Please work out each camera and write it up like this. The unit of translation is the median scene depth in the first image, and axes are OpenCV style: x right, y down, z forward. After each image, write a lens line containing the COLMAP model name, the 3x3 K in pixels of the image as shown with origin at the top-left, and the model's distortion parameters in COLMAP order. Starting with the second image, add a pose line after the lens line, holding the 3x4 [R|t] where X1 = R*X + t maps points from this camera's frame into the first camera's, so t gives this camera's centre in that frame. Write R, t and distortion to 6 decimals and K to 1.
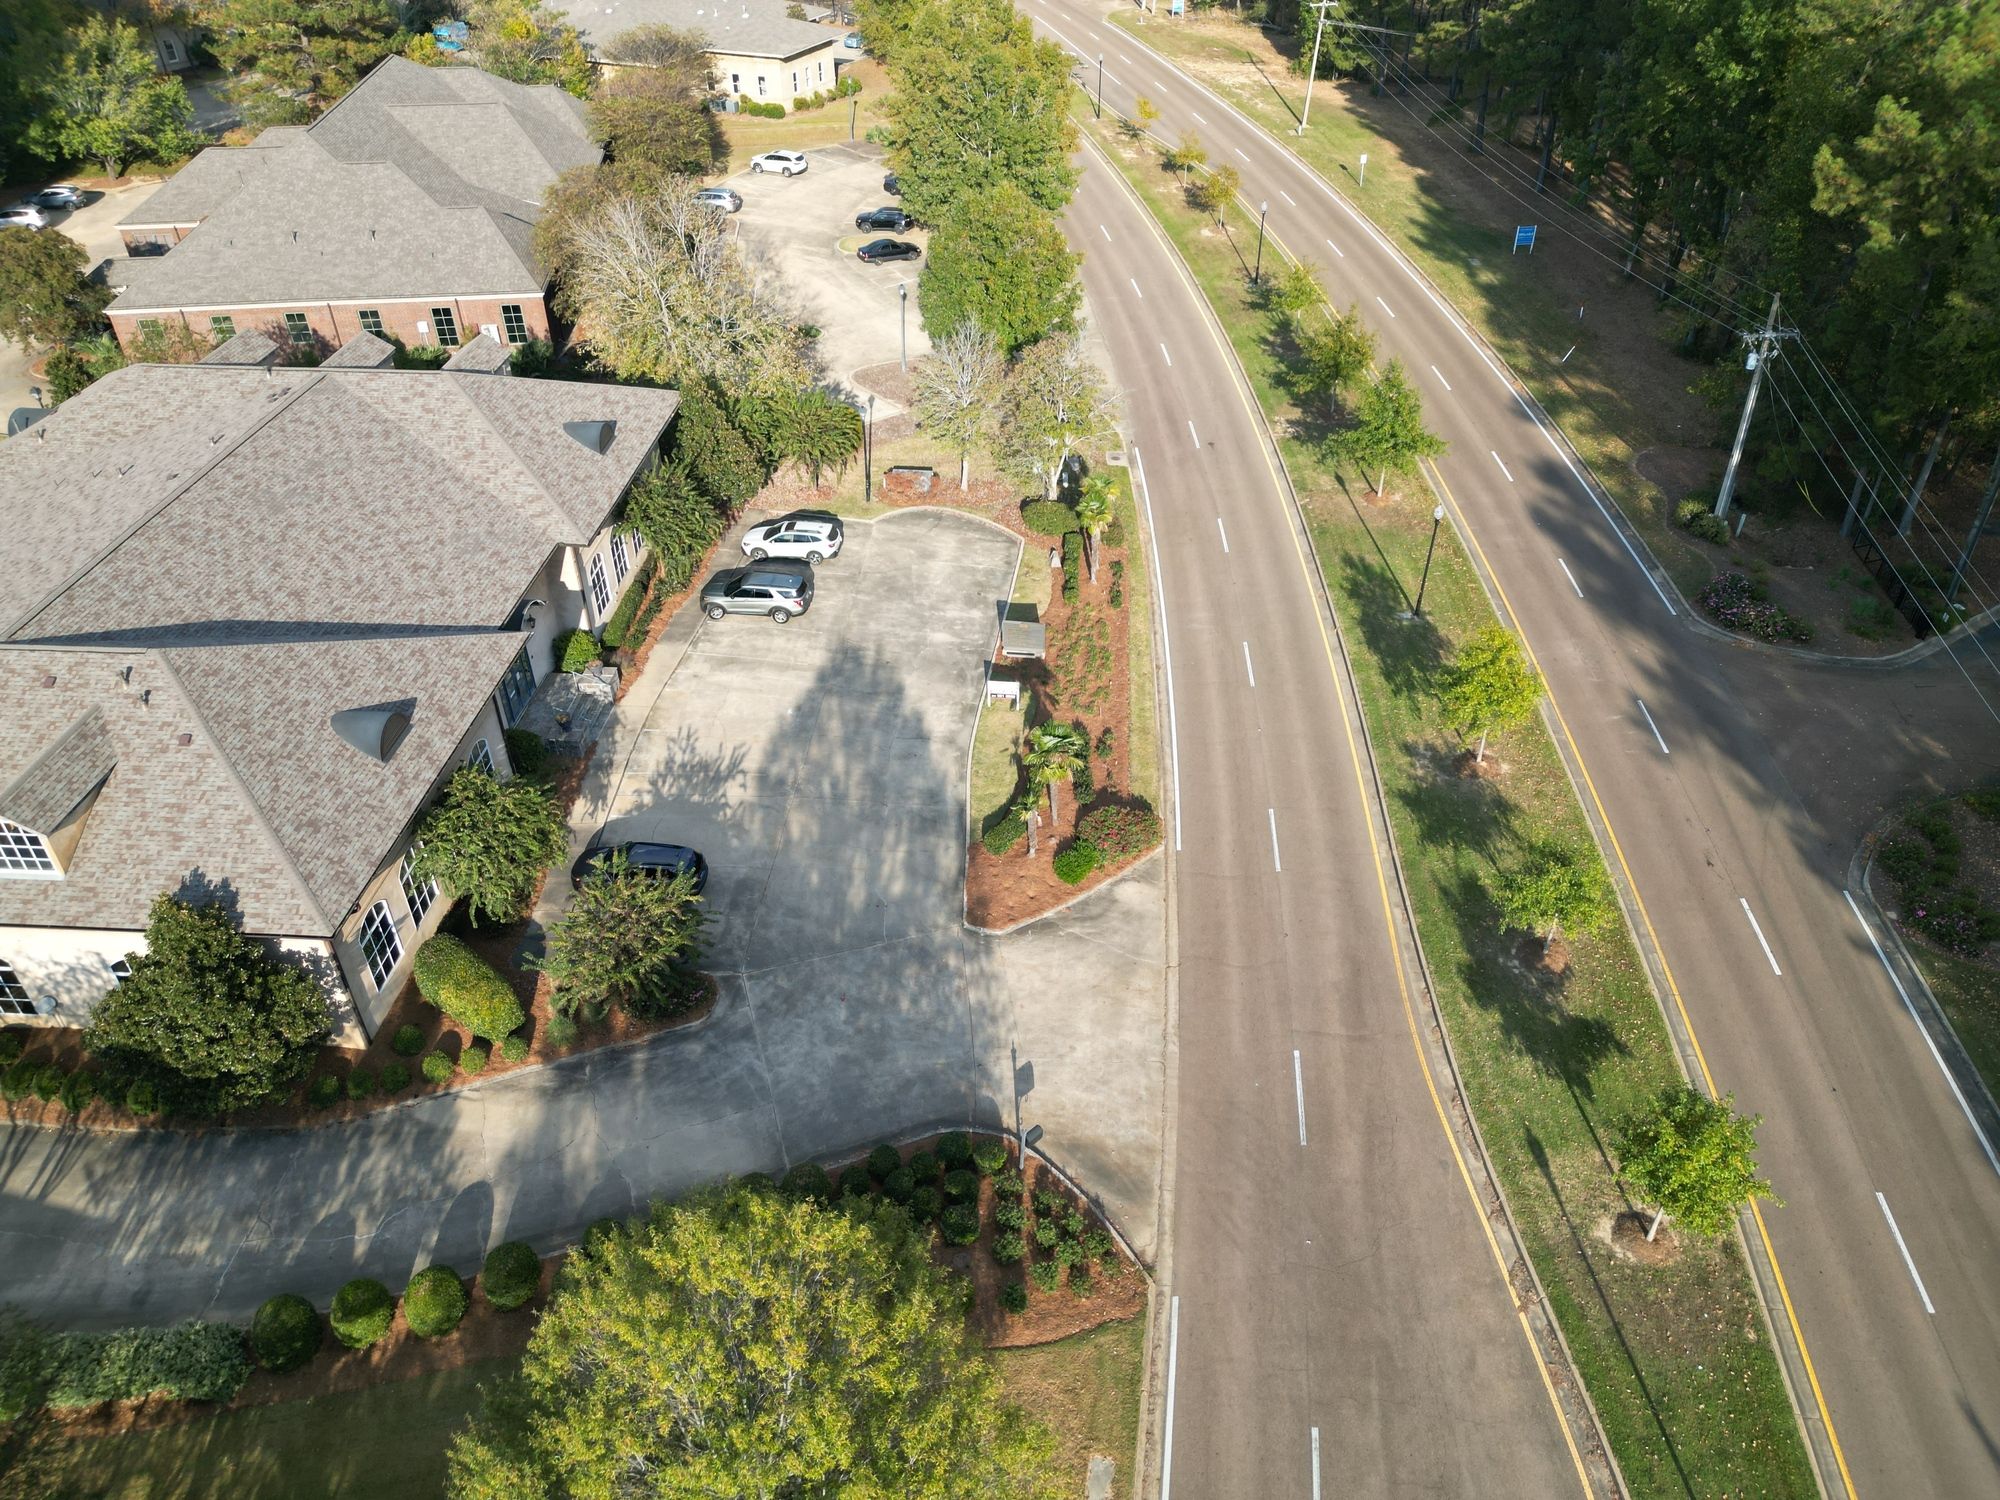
lens RADIAL K [[1405.0, 0, 1004.3], [0, 1405.0, 749.3], [0, 0, 1]] dist [0.077798, -0.078596]
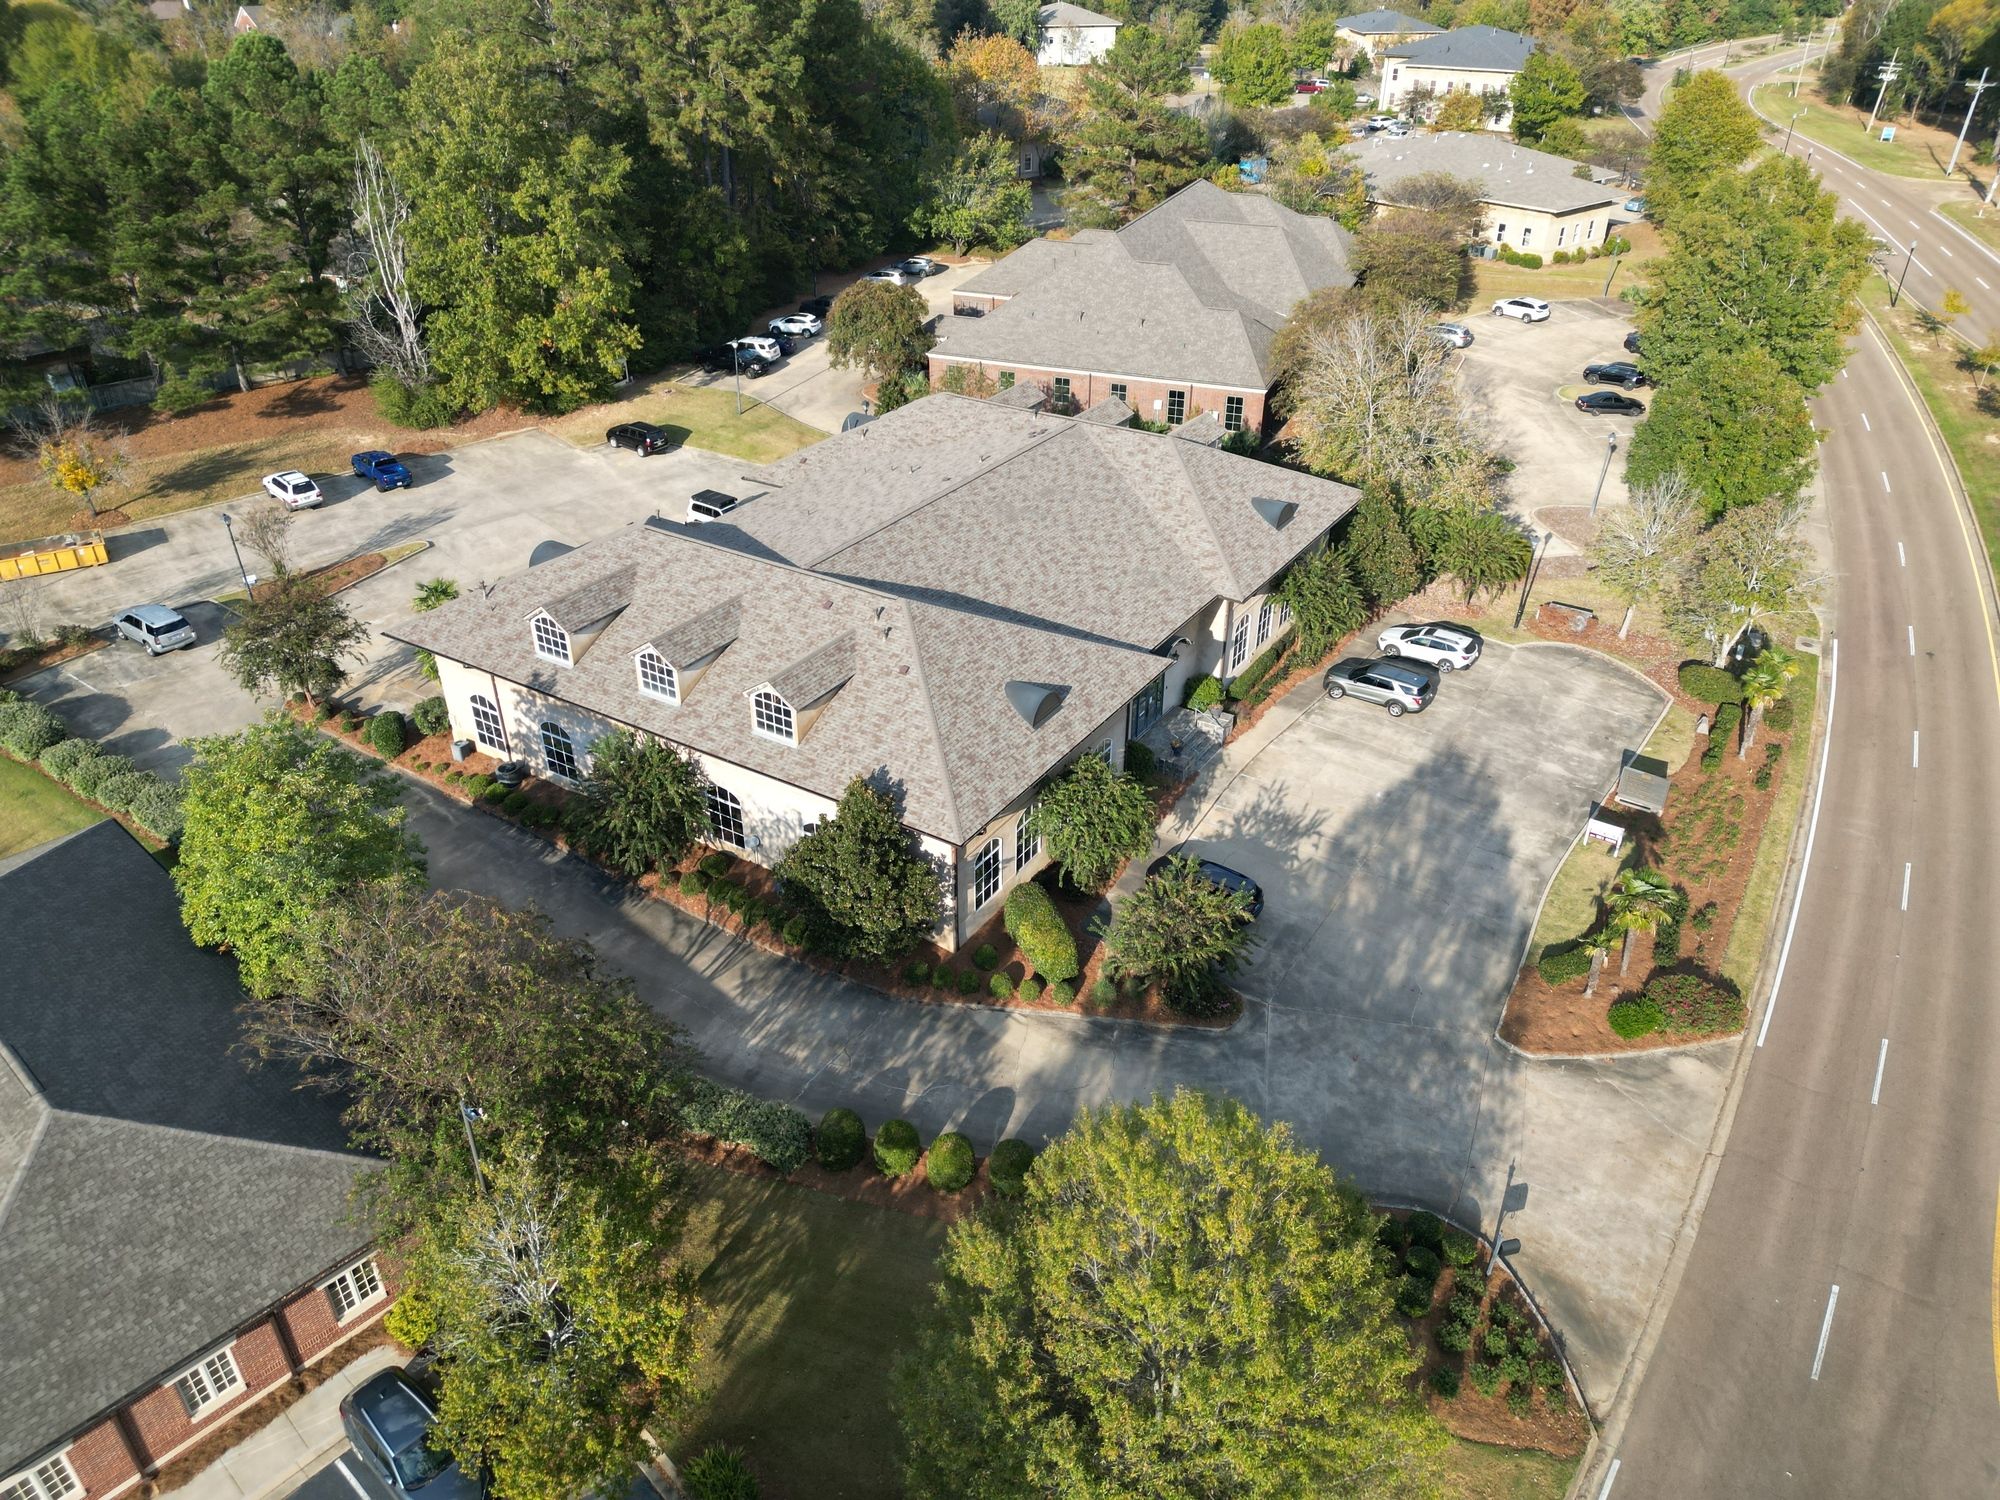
lens RADIAL K [[1405.0, 0, 998.8], [0, 1405.0, 743.2], [0, 0, 1]] dist [0.077798, -0.078596]
pose [[0.877194, 0.252831, -0.408175, 0.018847], [-0.288813, 0.956979, -0.027907, 0.050817], [0.383559, 0.142366, 0.912477, -0.071666]]
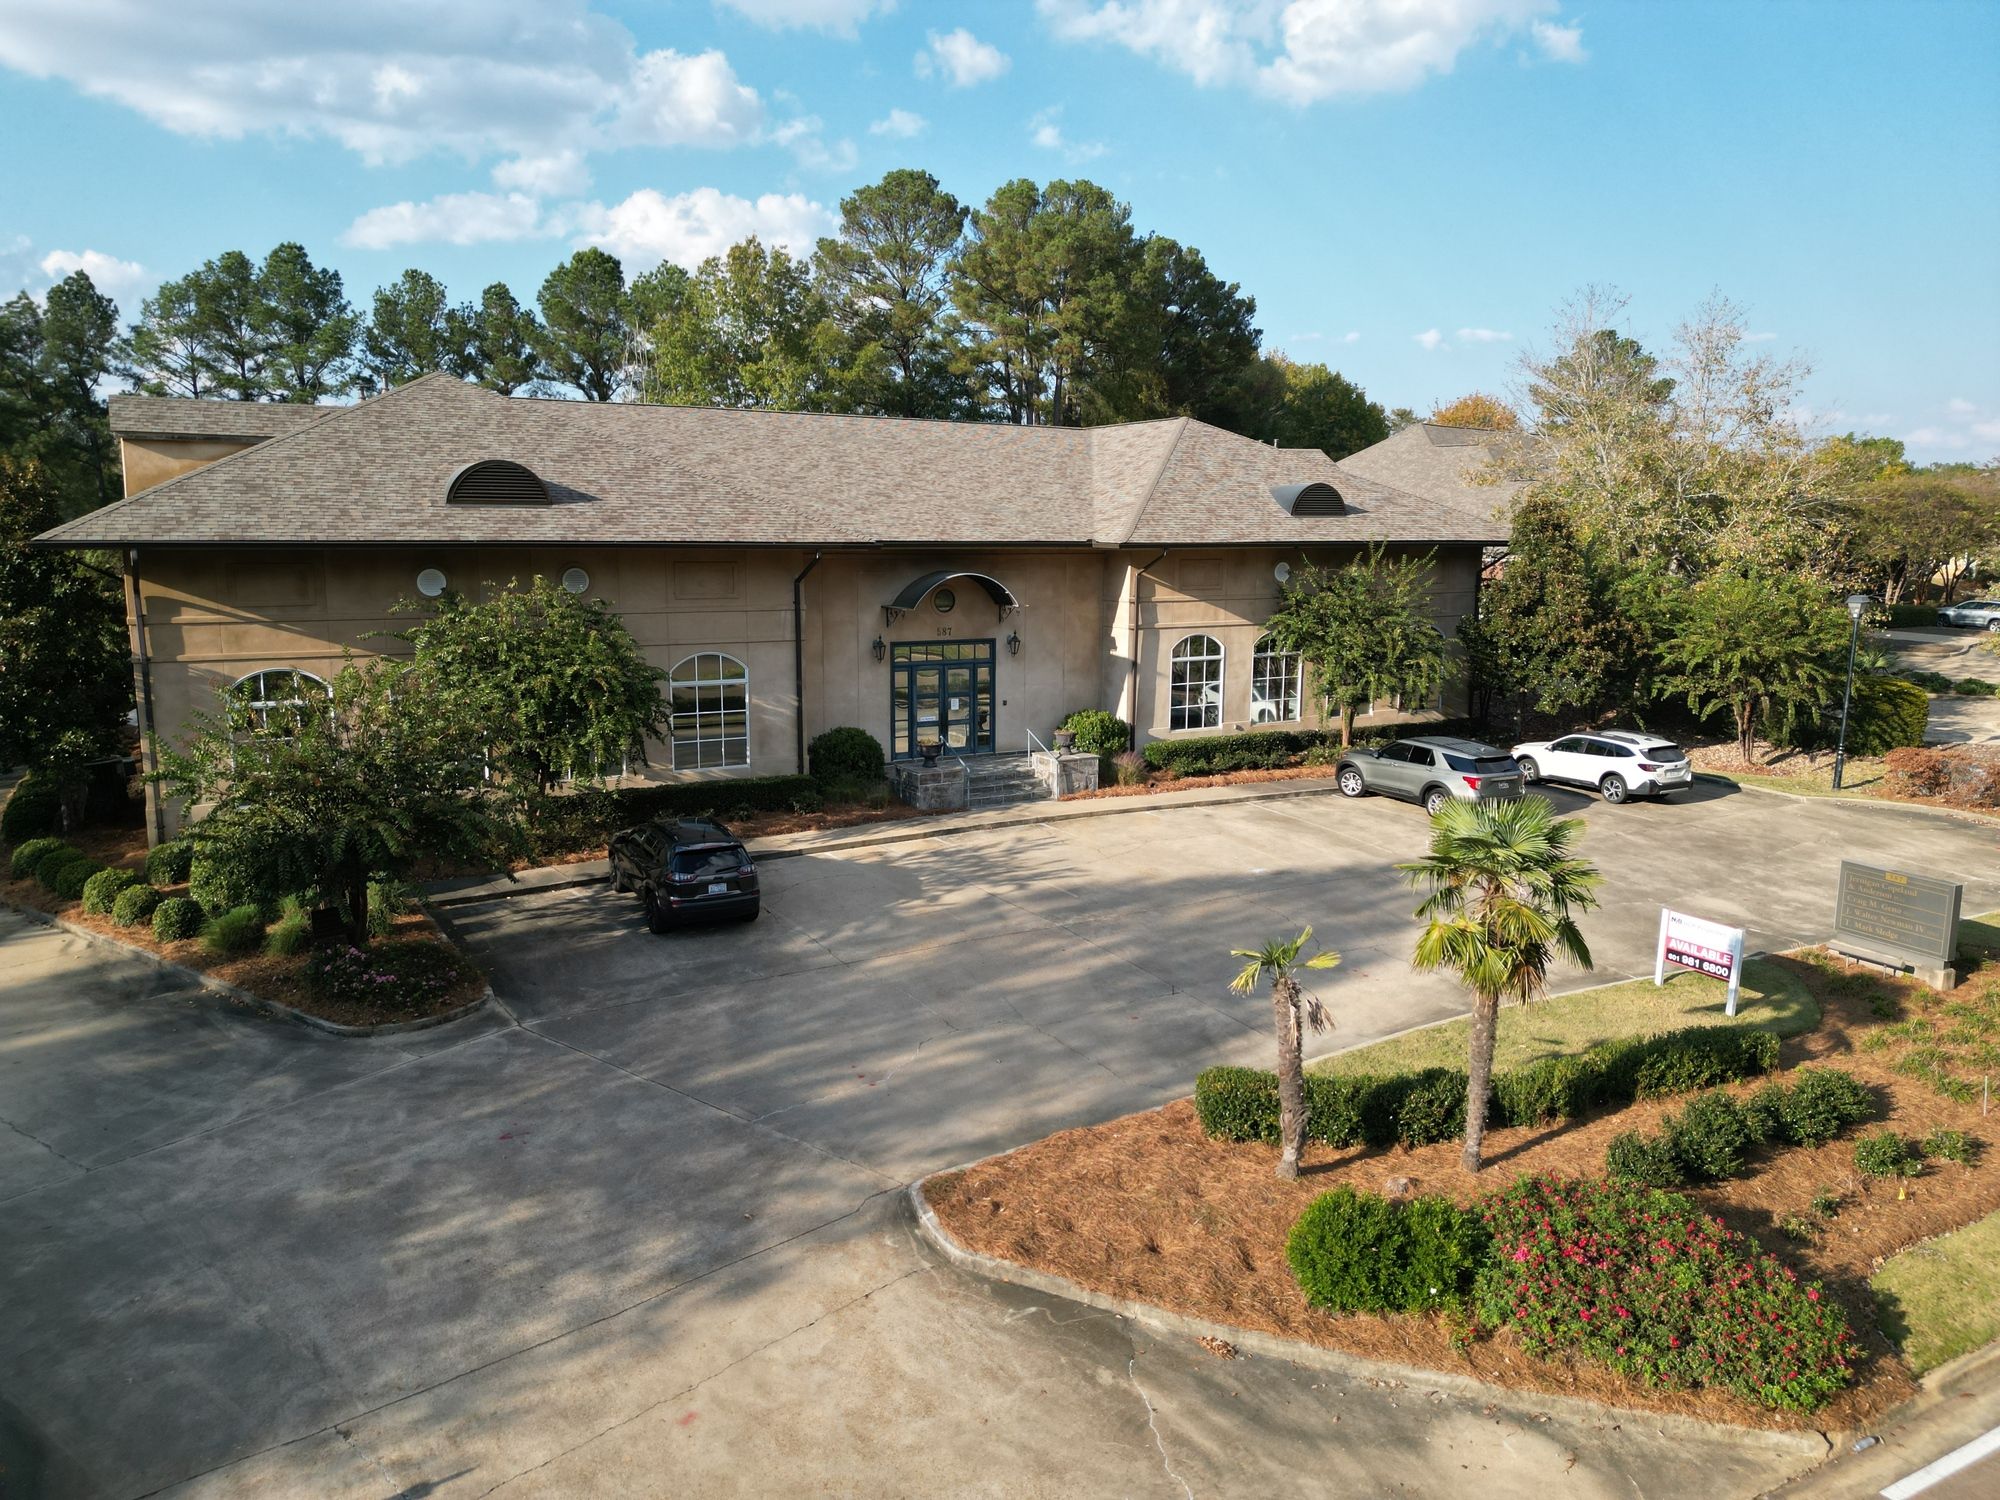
lens RADIAL K [[1405.0, 0, 1002.5], [0, 1405.0, 748.1], [0, 0, 1]] dist [0.077798, -0.078596]
pose [[0.558217, 0.142709, -0.817330, 0.210500], [-0.500028, 0.843966, -0.194148, 0.083759], [0.662092, 0.517065, 0.542475, 0.703854]]
